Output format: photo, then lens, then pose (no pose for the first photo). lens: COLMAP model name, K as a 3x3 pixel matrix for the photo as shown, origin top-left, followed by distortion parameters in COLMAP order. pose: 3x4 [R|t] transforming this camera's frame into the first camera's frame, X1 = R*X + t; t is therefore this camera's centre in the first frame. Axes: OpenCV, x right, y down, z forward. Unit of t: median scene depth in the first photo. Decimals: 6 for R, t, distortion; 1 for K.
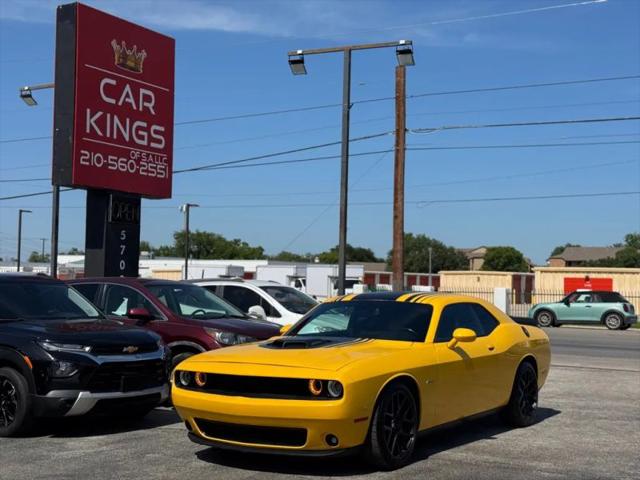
lens RADIAL K [[899.4, 0, 320.0], [0, 899.4, 240.0], [0, 0, 1]] dist [0.177829, -0.394264]
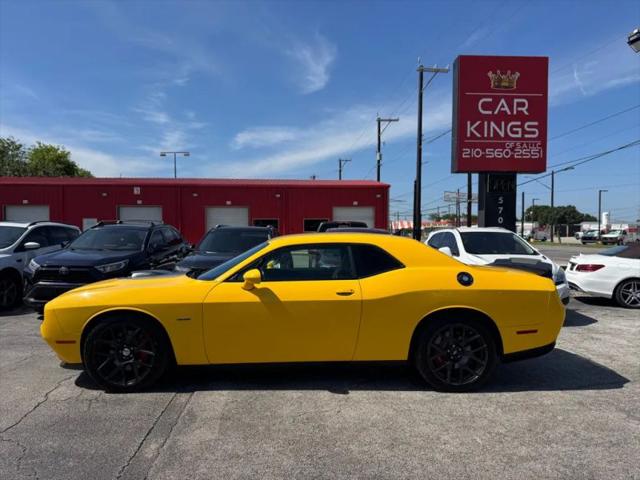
lens RADIAL K [[453.4, 0, 320.0], [0, 453.4, 240.0], [0, 0, 1]] dist [0.037370, -0.035593]
pose [[0.558107, -0.004146, -0.829759, 0.241492], [0.050304, 0.998317, 0.028847, 0.023252], [0.828243, -0.057840, 0.557376, 0.323942]]
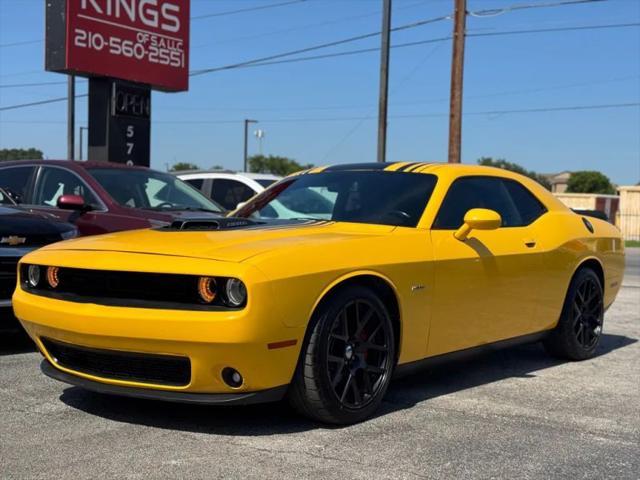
lens RADIAL K [[899.4, 0, 320.0], [0, 899.4, 240.0], [0, 0, 1]] dist [0.177829, -0.394264]
pose [[0.996123, 0.010818, -0.087308, 0.041163], [-0.003875, 0.996843, 0.079305, 0.028415], [0.087890, -0.078659, 0.993020, 0.143408]]
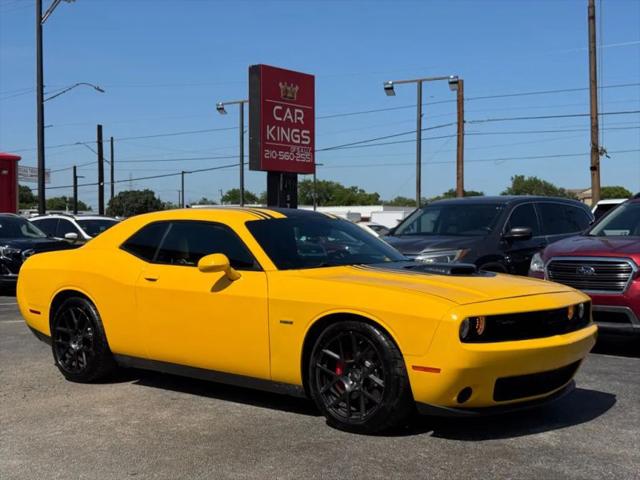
lens RADIAL K [[921.1, 0, 307.2], [0, 921.1, 239.5], [0, 0, 1]] dist [0.236516, 0.007388]
pose [[0.989491, -0.018527, -0.143406, 0.064593], [0.027122, 0.997936, 0.058213, -0.026585], [0.142032, -0.061491, 0.987950, -0.705490]]
